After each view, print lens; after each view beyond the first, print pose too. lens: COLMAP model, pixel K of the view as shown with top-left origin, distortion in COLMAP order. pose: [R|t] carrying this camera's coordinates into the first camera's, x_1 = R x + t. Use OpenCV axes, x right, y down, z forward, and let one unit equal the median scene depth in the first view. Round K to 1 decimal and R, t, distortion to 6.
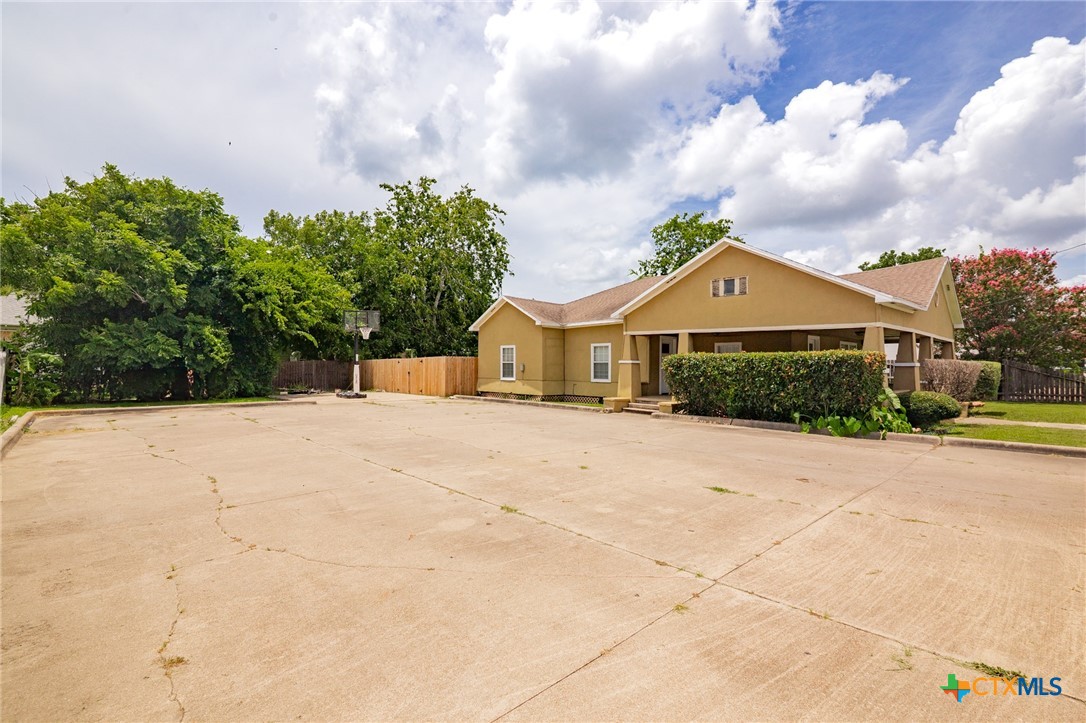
lens RADIAL K [[483.7, 0, 543.0], [0, 483.7, 361.5], [0, 0, 1]] dist [-0.015549, 0.000013]
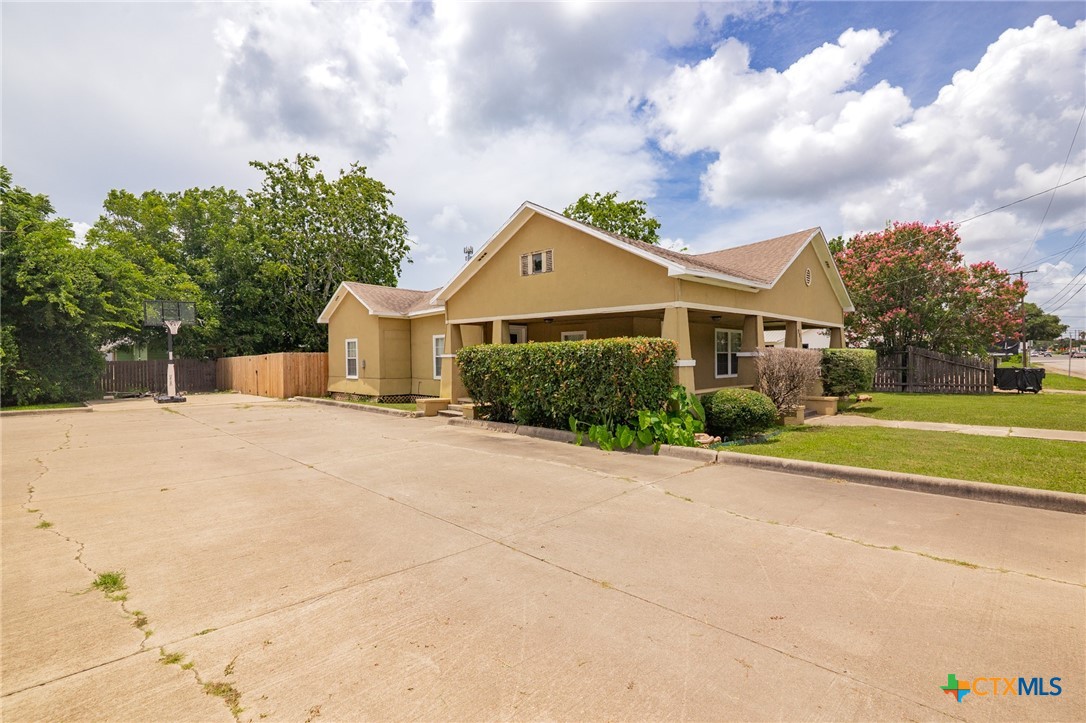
lens RADIAL K [[483.7, 0, 543.0], [0, 483.7, 361.5], [0, 0, 1]] dist [-0.015549, 0.000013]
pose [[0.999261, -0.016422, 0.034767, 0.259463], [0.015946, 0.999776, 0.013929, 0.001042], [-0.034988, -0.013364, 0.999298, 0.124825]]
